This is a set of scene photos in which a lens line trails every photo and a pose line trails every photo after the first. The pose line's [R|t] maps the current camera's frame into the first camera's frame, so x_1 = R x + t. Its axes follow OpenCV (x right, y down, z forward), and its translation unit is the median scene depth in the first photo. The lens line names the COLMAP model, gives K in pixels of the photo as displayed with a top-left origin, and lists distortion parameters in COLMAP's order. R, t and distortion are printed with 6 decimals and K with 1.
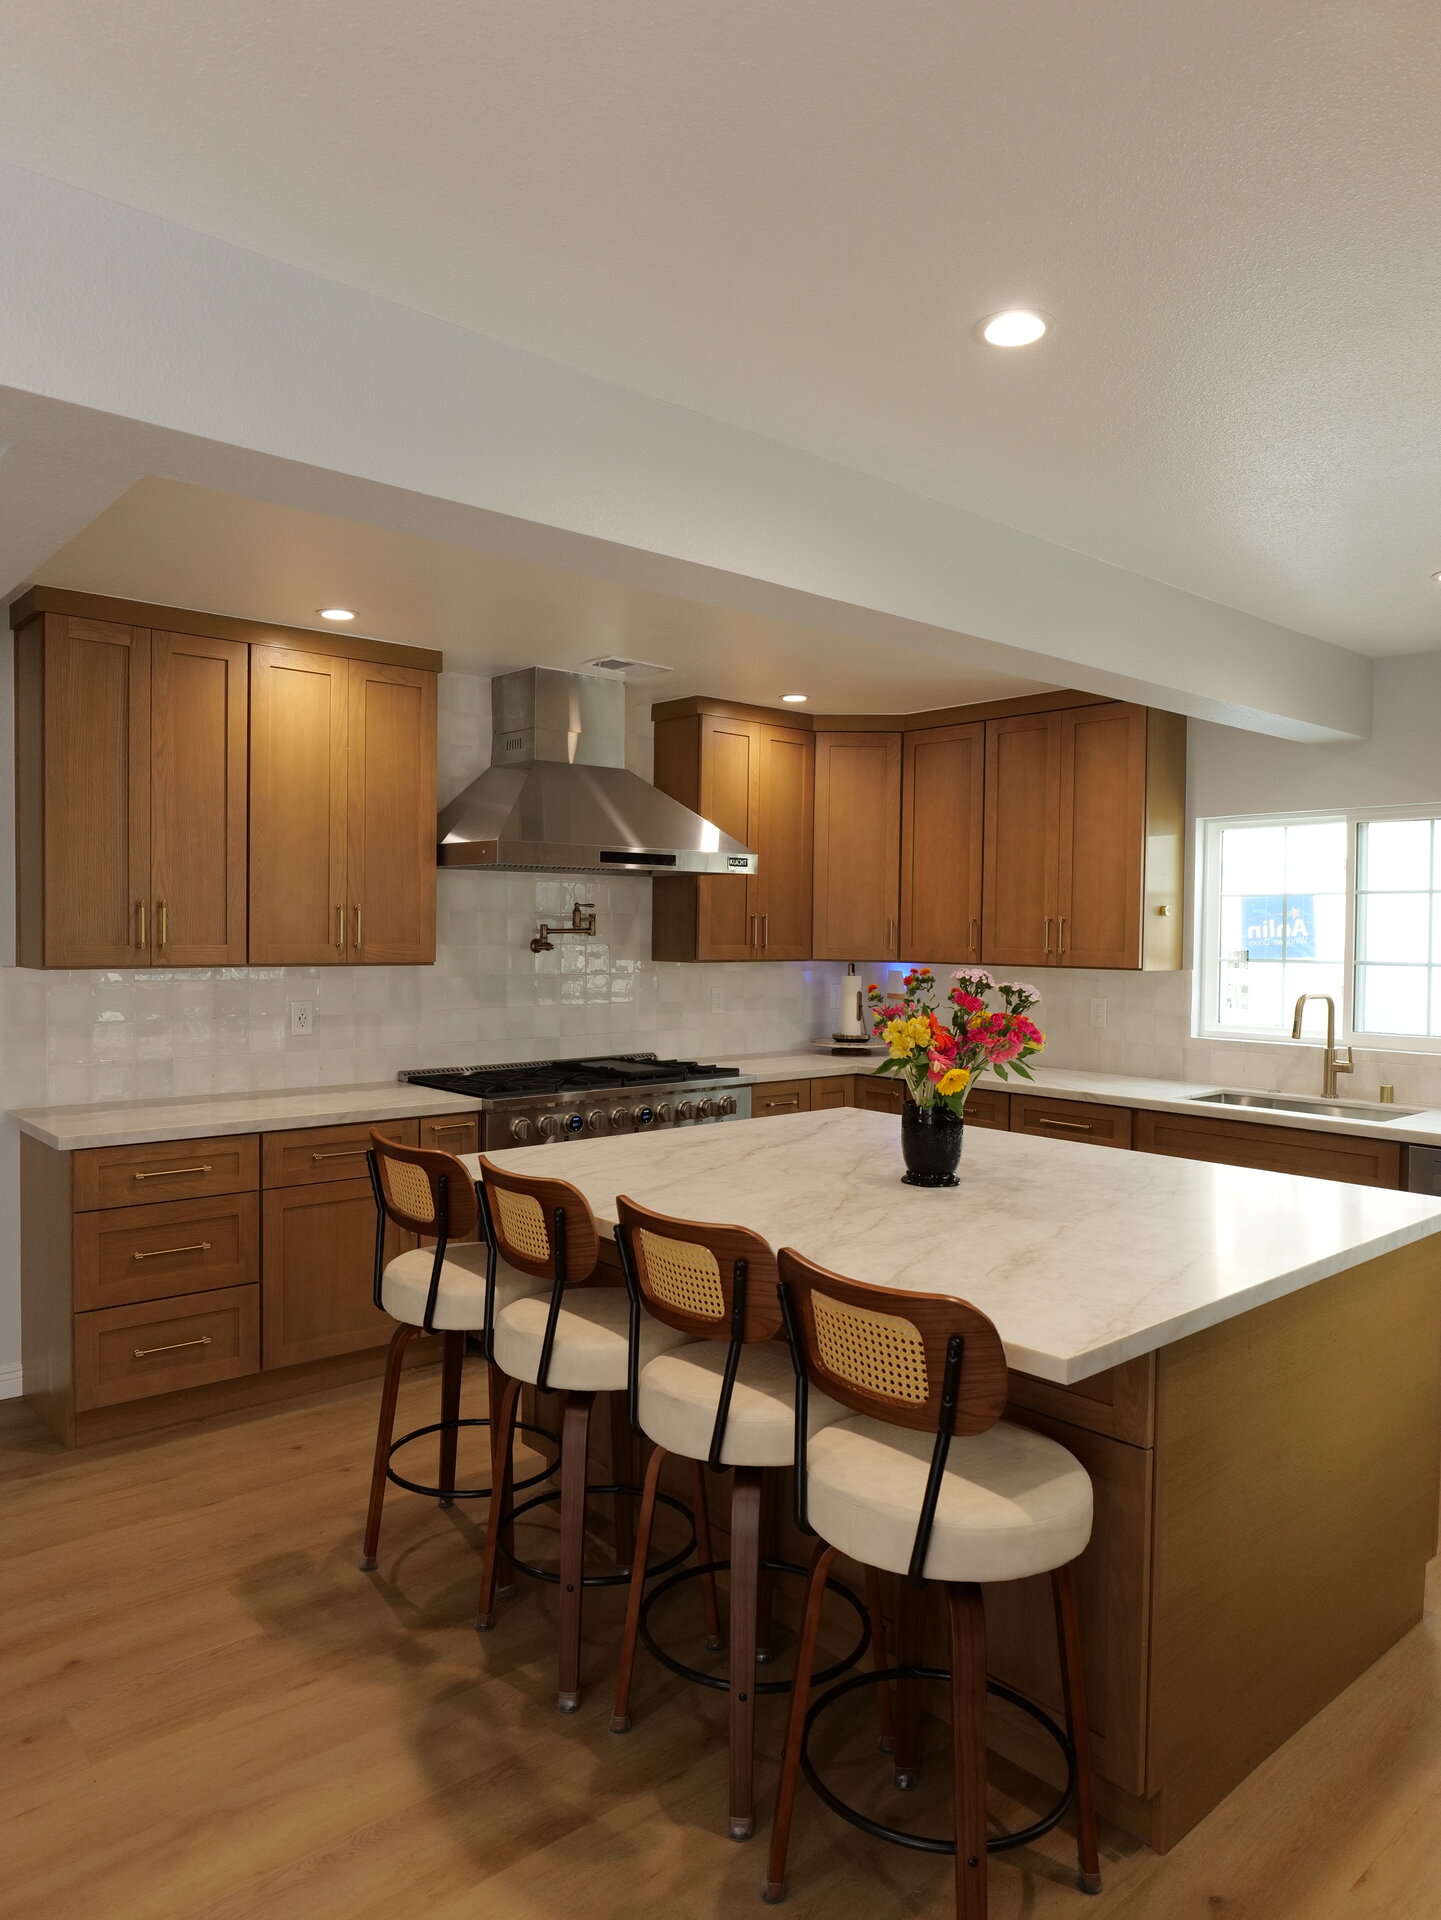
lens RADIAL K [[1268.6, 0, 724.3], [0, 1268.6, 965.0], [0, 0, 1]] dist [-0.028682, 0.014338]
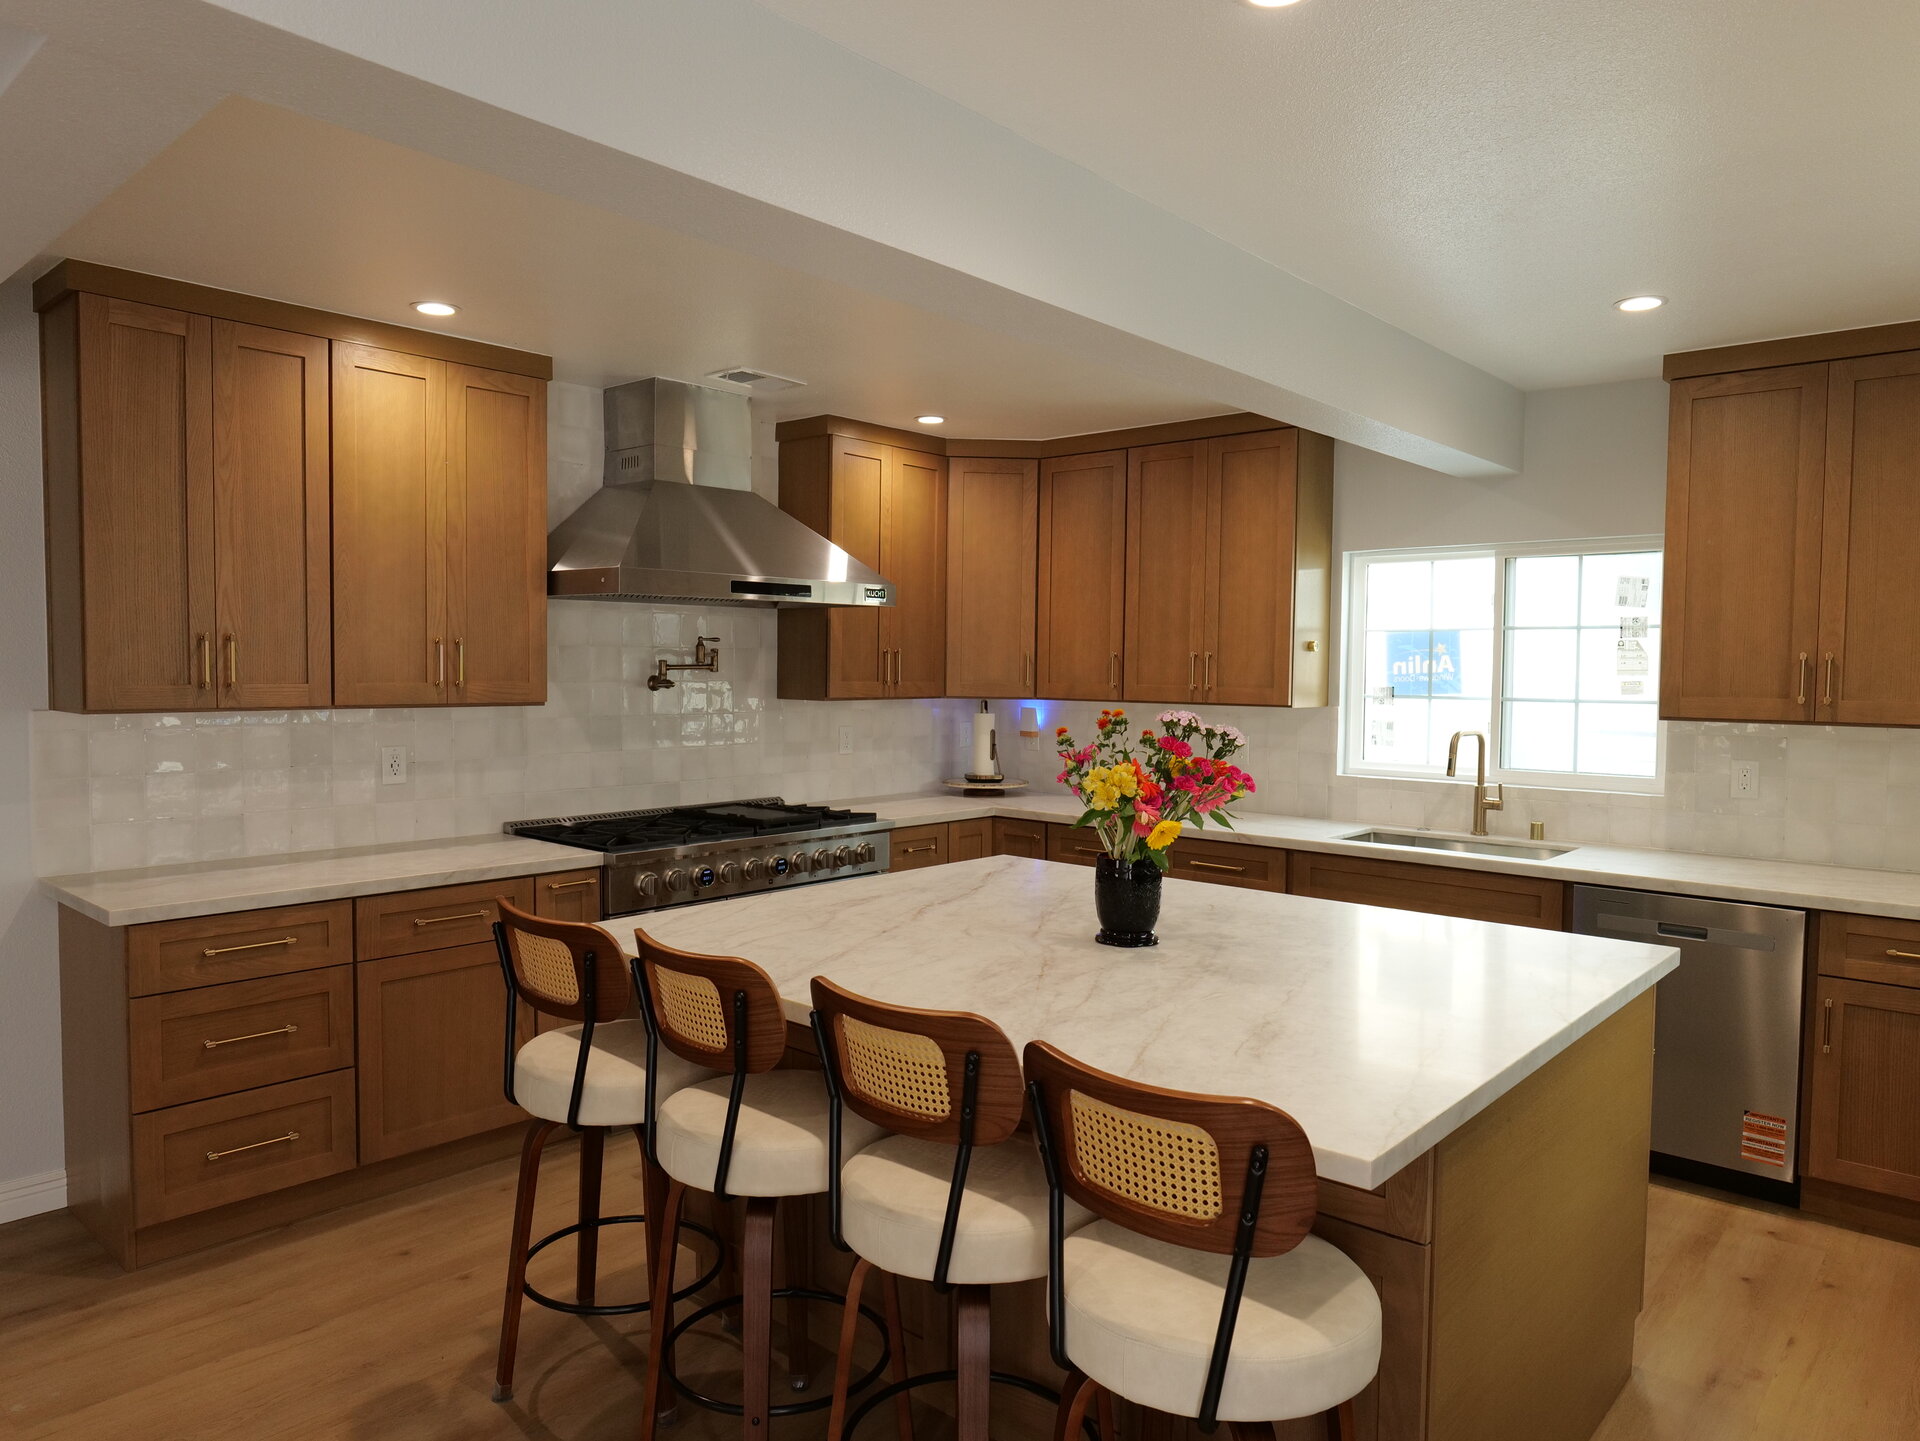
lens RADIAL K [[1268.6, 0, 965.2], [0, 1268.6, 729.1], [0, 0, 1]] dist [-0.028682, 0.014338]
pose [[0.992181, -0.006374, 0.124646, -0.052968], [0.003341, 0.999694, 0.024526, -0.004909], [-0.124764, -0.023918, 0.991898, 0.078933]]
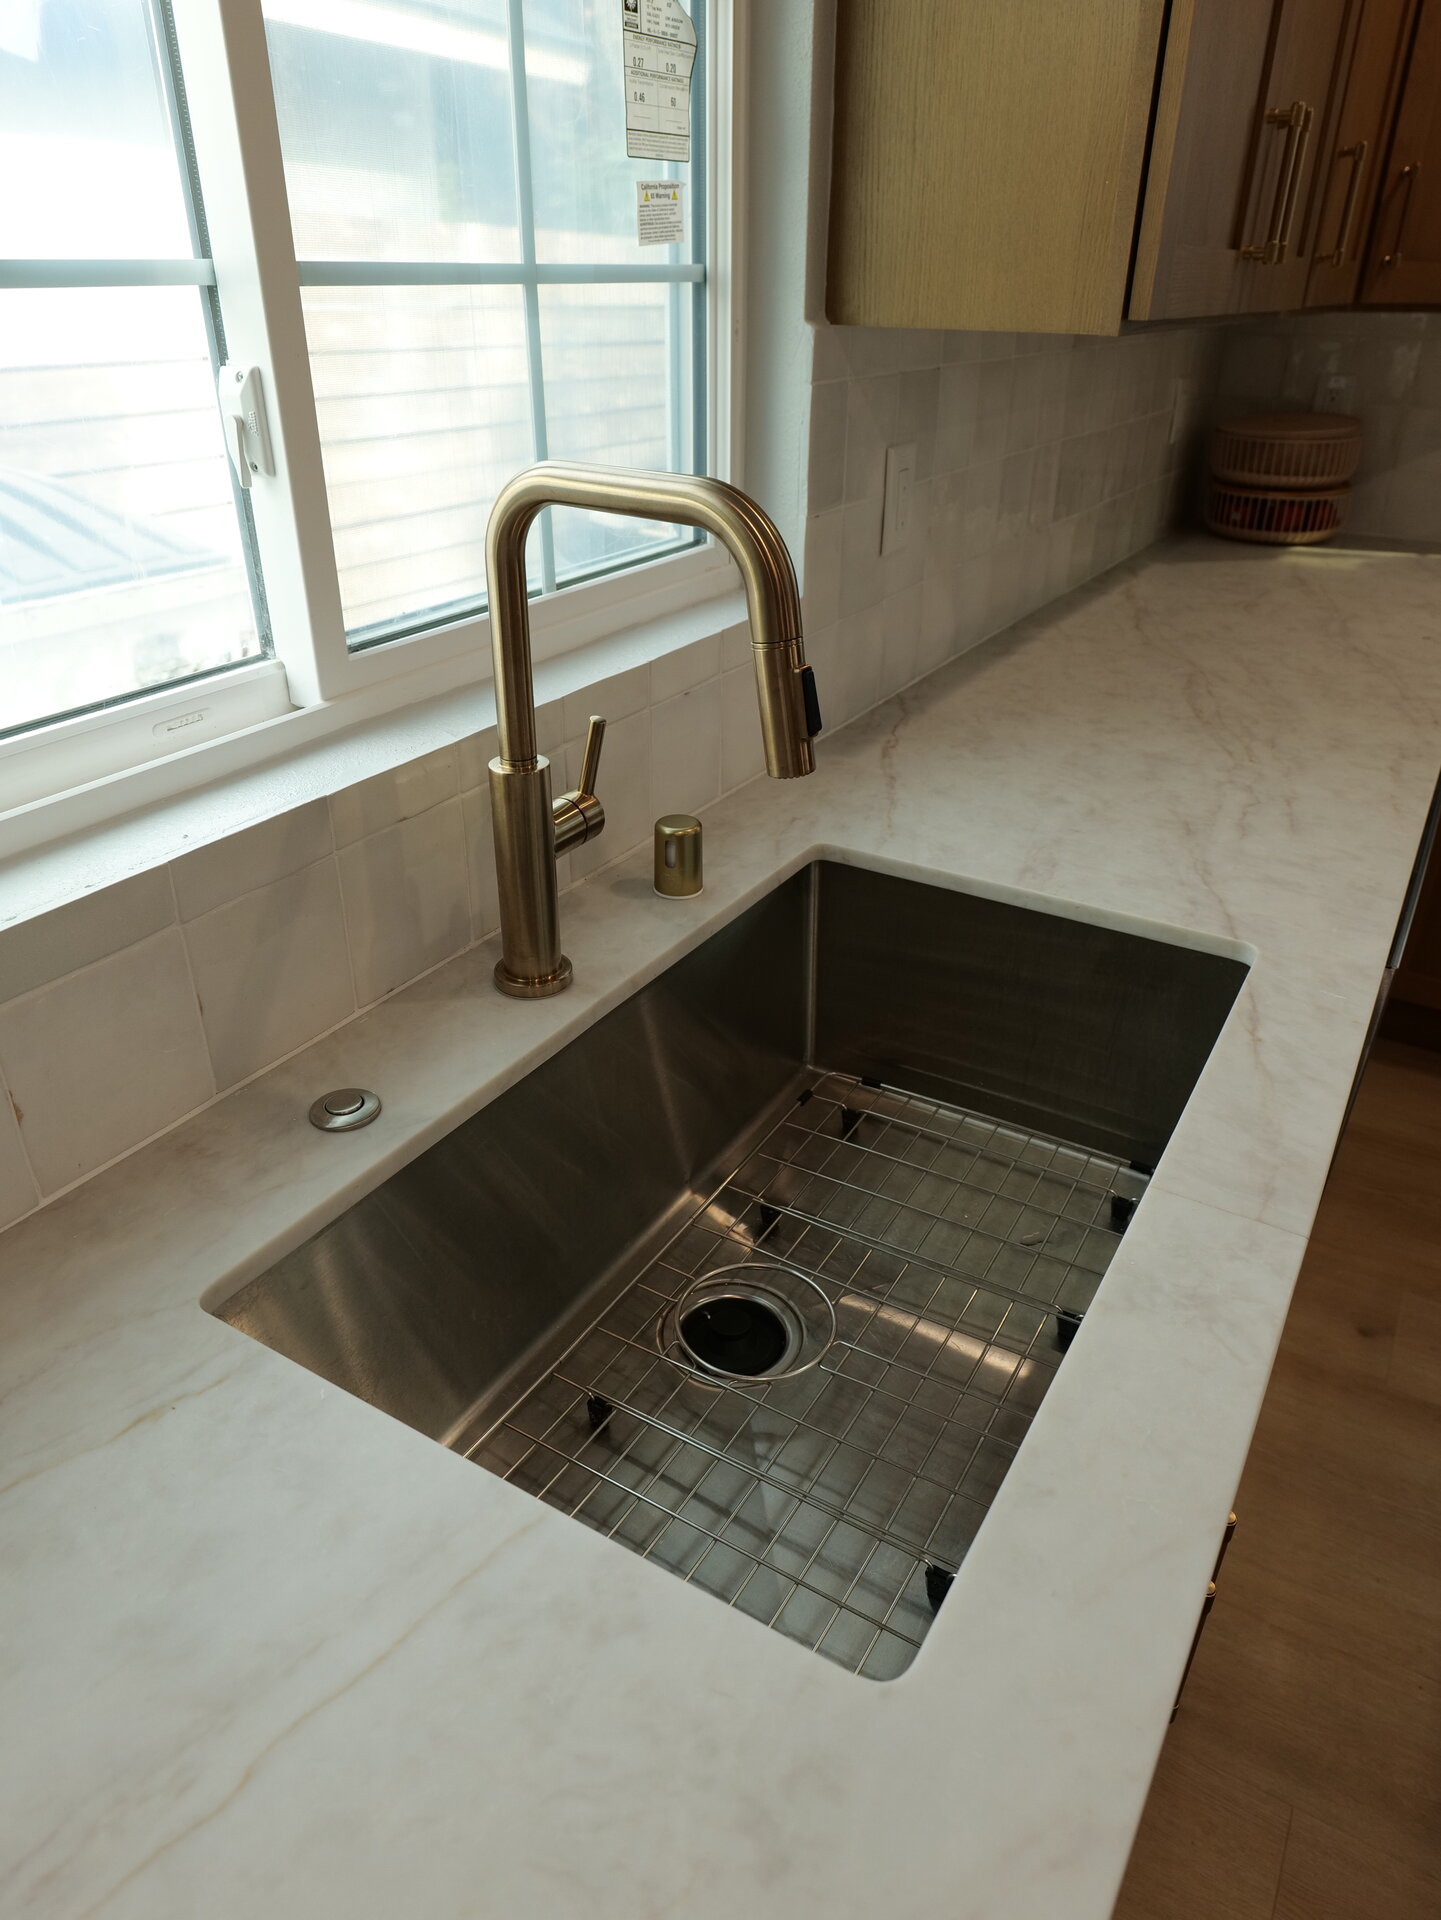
lens RADIAL K [[1268.6, 0, 724.3], [0, 1268.6, 965.0], [0, 0, 1]] dist [-0.028682, 0.014338]
pose [[-0.303601, -0.467532, 0.830205, 0.346329], [0.014989, 0.868881, 0.494794, -0.004513], [-0.952681, 0.162663, -0.256786, 1.213761]]
